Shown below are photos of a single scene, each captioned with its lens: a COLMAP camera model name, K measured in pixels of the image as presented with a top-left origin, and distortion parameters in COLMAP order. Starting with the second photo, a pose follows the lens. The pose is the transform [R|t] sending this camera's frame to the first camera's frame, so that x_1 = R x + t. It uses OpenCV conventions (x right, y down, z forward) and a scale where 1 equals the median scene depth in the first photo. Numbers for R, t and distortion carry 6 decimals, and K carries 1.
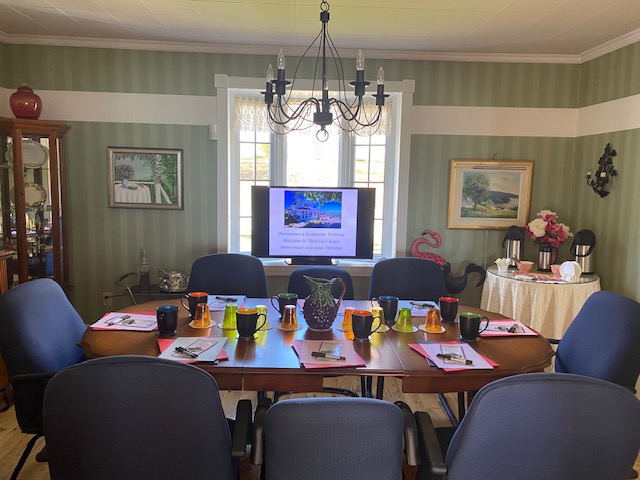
lens RADIAL K [[482.9, 0, 322.8], [0, 482.9, 231.3], [0, 0, 1]] dist [0.015941, -0.004619]
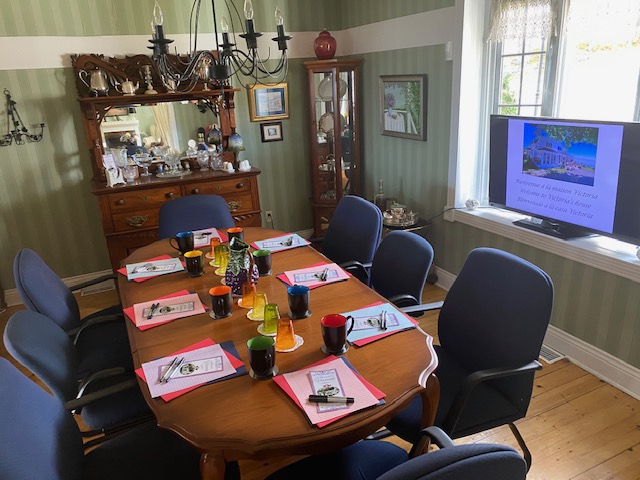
lens RADIAL K [[482.9, 0, 322.8], [0, 482.9, 231.3], [0, 0, 1]] dist [0.015941, -0.004619]
pose [[0.379615, 0.237670, -0.894095, 0.504185], [-0.047012, 0.970145, 0.237925, -0.086426], [0.923949, -0.048286, 0.379455, 0.439474]]
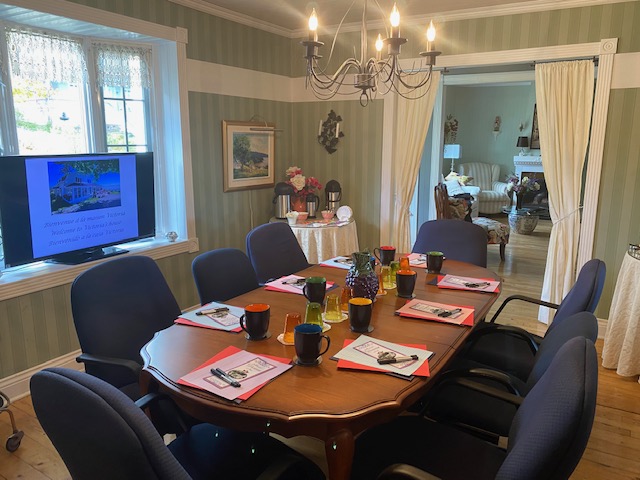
lens RADIAL K [[482.9, 0, 322.8], [0, 482.9, 231.3], [0, 0, 1]] dist [0.015941, -0.004619]
pose [[0.544236, -0.172919, 0.820918, -0.458110], [0.098290, 0.984931, 0.142304, -0.046822], [-0.833154, 0.003241, 0.553031, 0.292089]]
